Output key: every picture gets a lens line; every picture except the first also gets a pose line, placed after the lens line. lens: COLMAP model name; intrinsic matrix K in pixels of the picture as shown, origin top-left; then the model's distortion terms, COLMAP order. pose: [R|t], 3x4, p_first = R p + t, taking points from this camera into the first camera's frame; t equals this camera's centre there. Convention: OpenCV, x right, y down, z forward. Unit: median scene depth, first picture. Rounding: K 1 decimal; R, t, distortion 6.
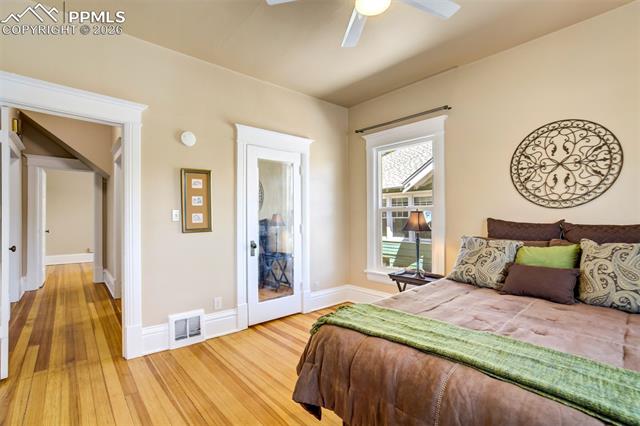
lens RADIAL K [[299.1, 0, 323.8], [0, 299.1, 214.2], [0, 0, 1]] dist [-0.034458, 0.016504]
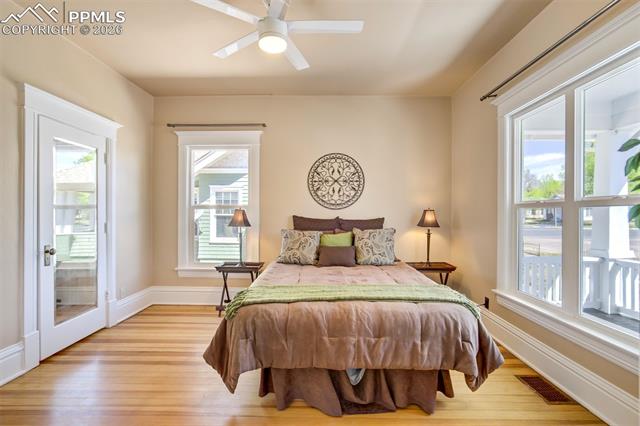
lens RADIAL K [[299.1, 0, 320.7], [0, 299.1, 214.1], [0, 0, 1]] dist [-0.034458, 0.016504]
pose [[0.671712, 0.002929, 0.740807, -0.429056], [-0.012072, 0.999903, 0.006993, -0.004727], [-0.740714, -0.013641, 0.671681, -0.008328]]
